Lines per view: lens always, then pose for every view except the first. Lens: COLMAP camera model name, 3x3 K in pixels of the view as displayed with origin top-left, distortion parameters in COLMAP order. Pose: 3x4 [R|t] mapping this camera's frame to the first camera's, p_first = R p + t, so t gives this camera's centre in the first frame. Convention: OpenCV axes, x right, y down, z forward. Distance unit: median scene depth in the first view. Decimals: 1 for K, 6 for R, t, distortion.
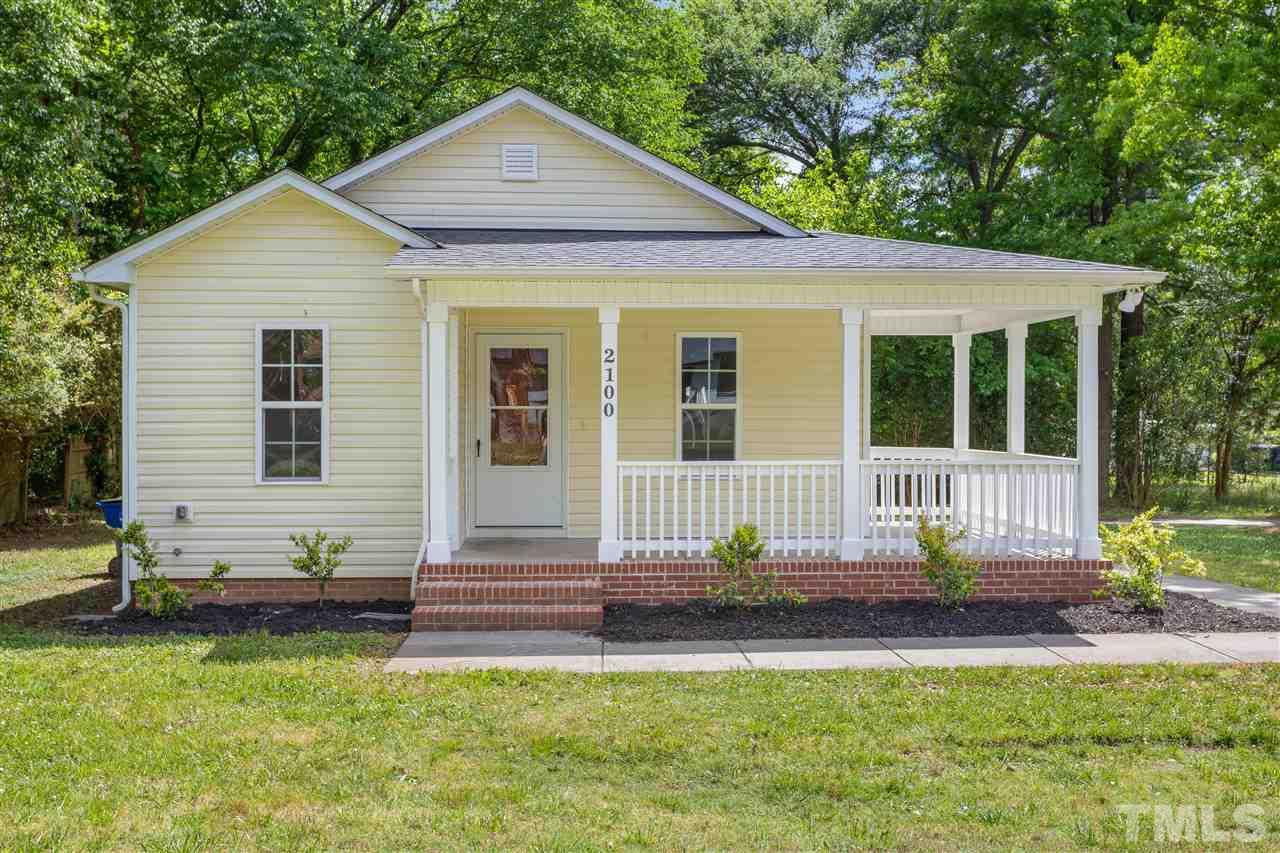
lens RADIAL K [[1395.3, 0, 638.0], [0, 1395.3, 436.7], [0, 0, 1]] dist [0.012030, 0.000000]
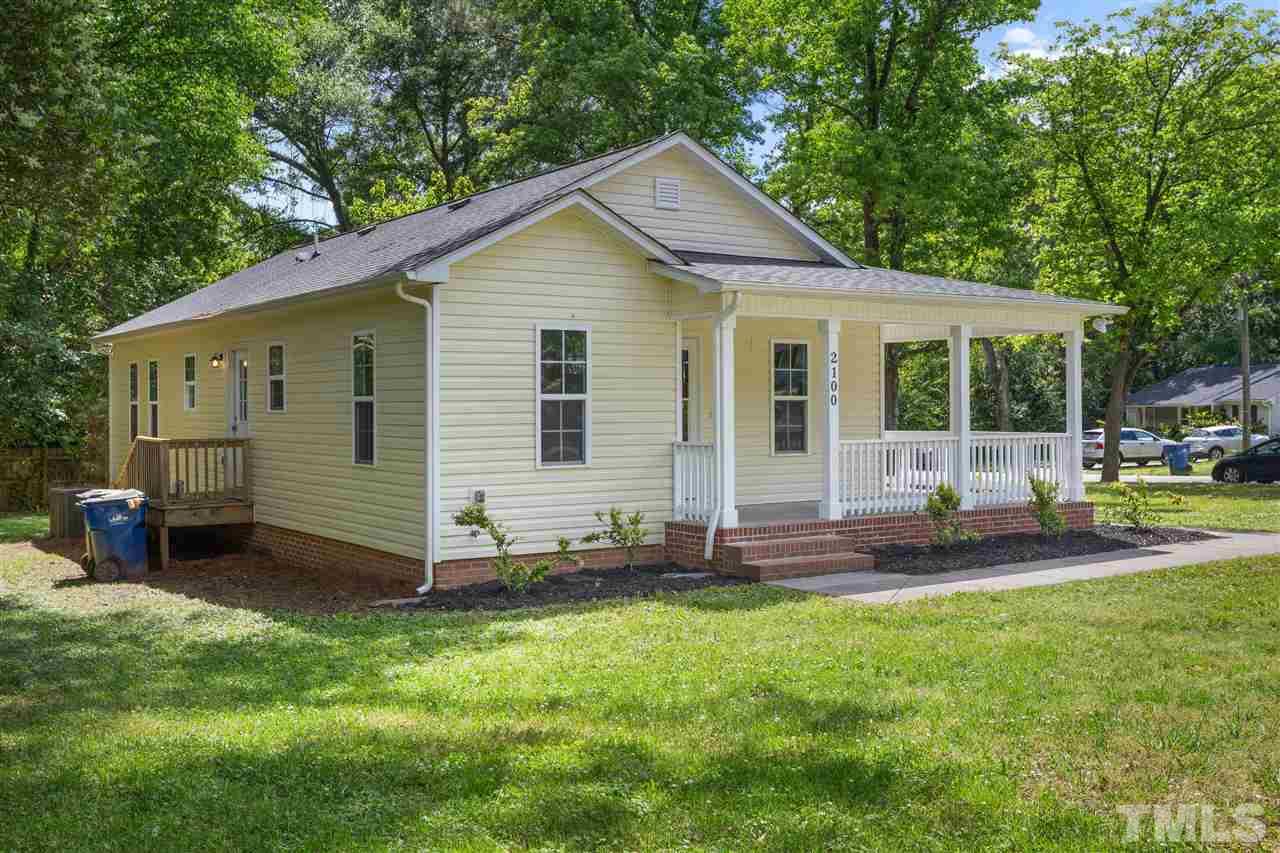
lens RADIAL K [[1273.9, 0, 640.1], [0, 1273.9, 417.8], [0, 0, 1]] dist [0.000786, 0.000000]
pose [[0.858044, -0.010533, 0.513469, -0.723126], [0.015414, 0.999867, -0.005247, 0.000439], [-0.513345, 0.012417, 0.858092, 0.086757]]
